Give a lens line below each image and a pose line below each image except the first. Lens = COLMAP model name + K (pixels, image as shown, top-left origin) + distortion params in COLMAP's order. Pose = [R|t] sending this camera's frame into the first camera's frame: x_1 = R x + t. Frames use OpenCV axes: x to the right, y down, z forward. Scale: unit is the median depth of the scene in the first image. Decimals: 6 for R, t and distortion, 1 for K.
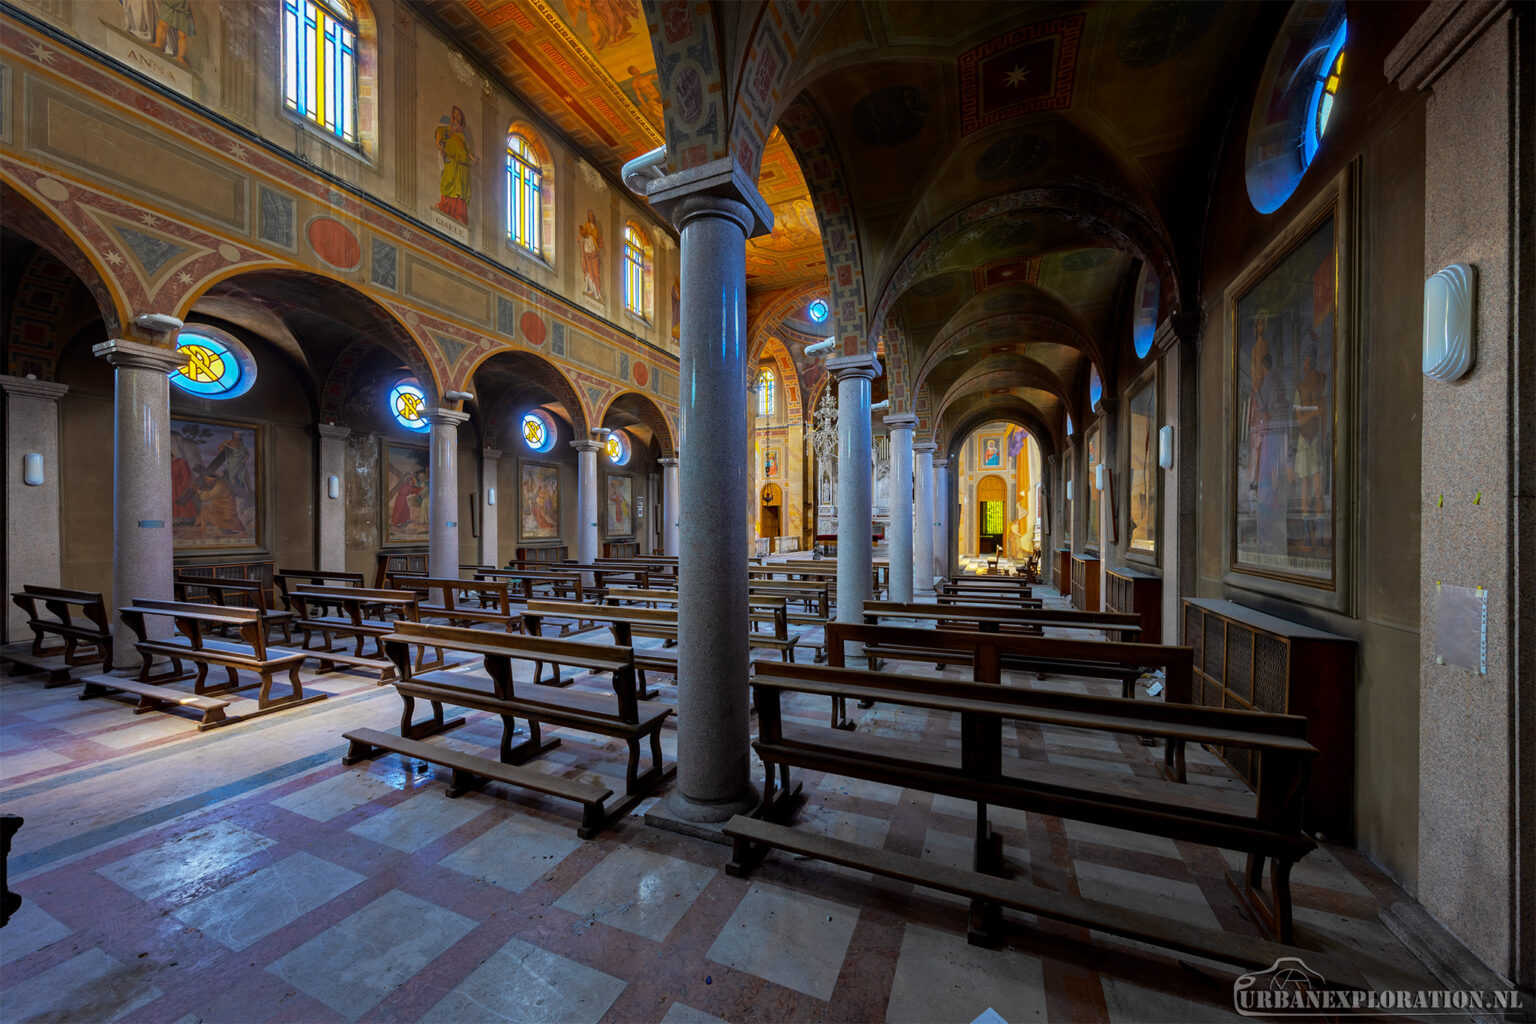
lens RADIAL K [[531.9, 0, 752.8], [0, 531.9, 527.0], [0, 0, 1]] dist [-0.001395, 0.000666]
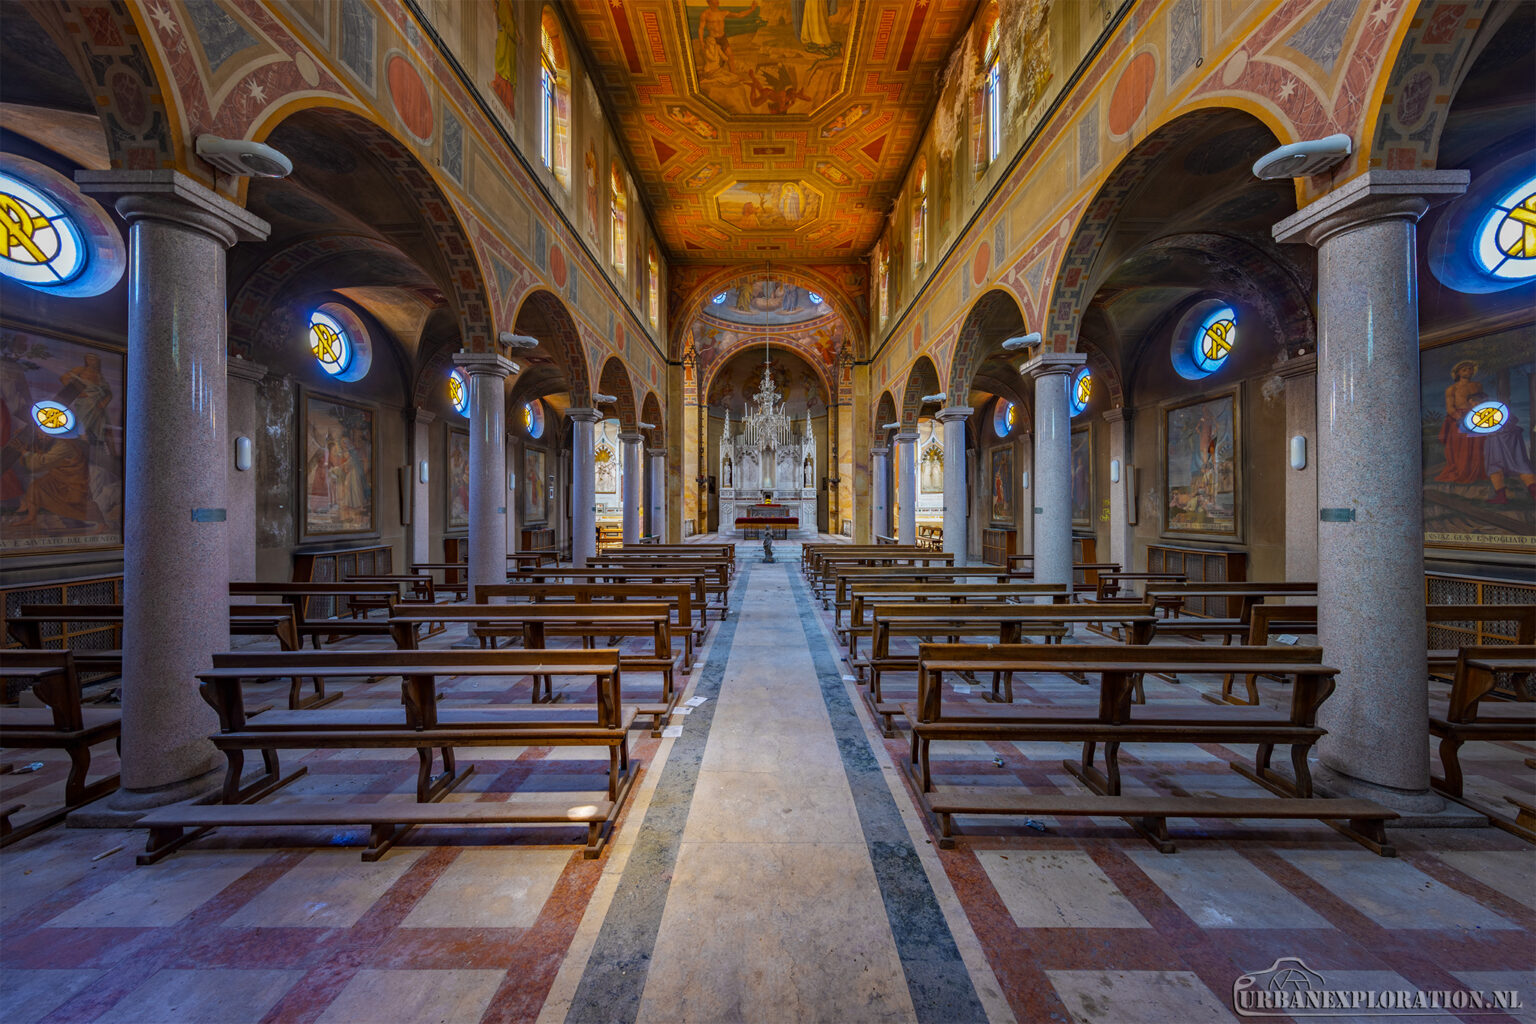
lens RADIAL K [[531.9, 0, 751.1], [0, 531.9, 500.8], [0, 0, 1]] dist [-0.001395, 0.000666]
pose [[0.923024, 0.004987, 0.384710, -0.434628], [0.000442, 0.999902, -0.014024, -0.006288], [-0.384742, 0.013114, 0.922931, 0.143407]]
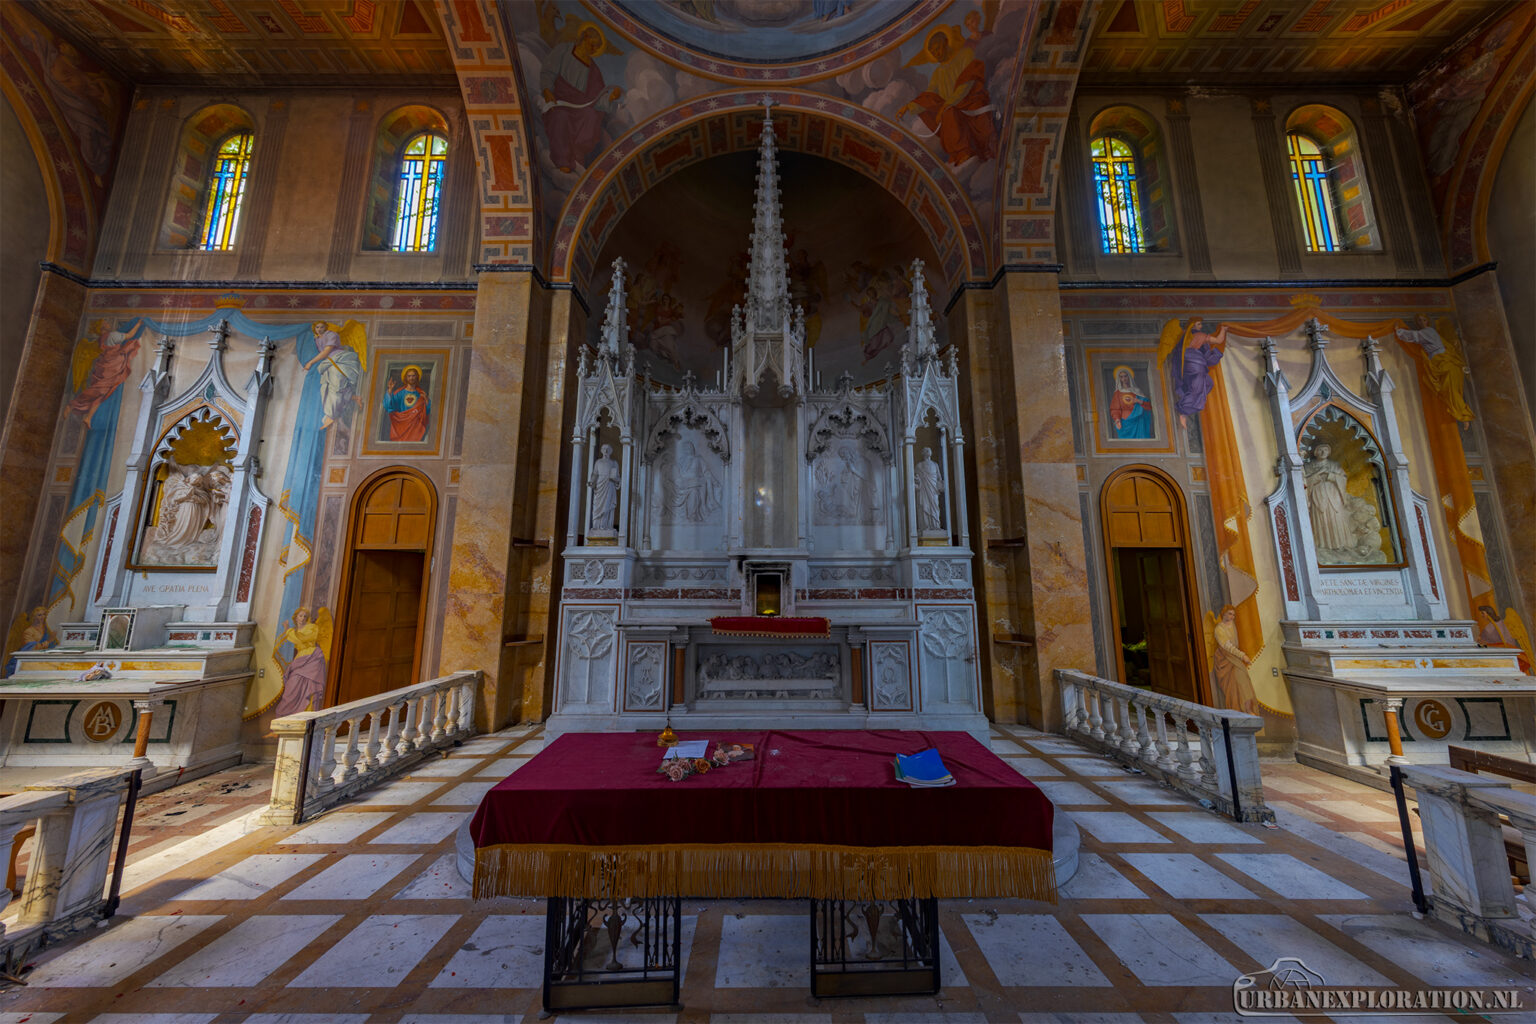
lens RADIAL K [[489.9, 0, 770.5], [0, 489.9, 511.9], [0, 0, 1]] dist [0.001713, -0.000069]
pose [[0.907982, 0.065216, 0.413903, 0.250582], [0.001012, 0.987469, -0.157808, -0.047304], [-0.419008, 0.143706, 0.896538, 1.652217]]
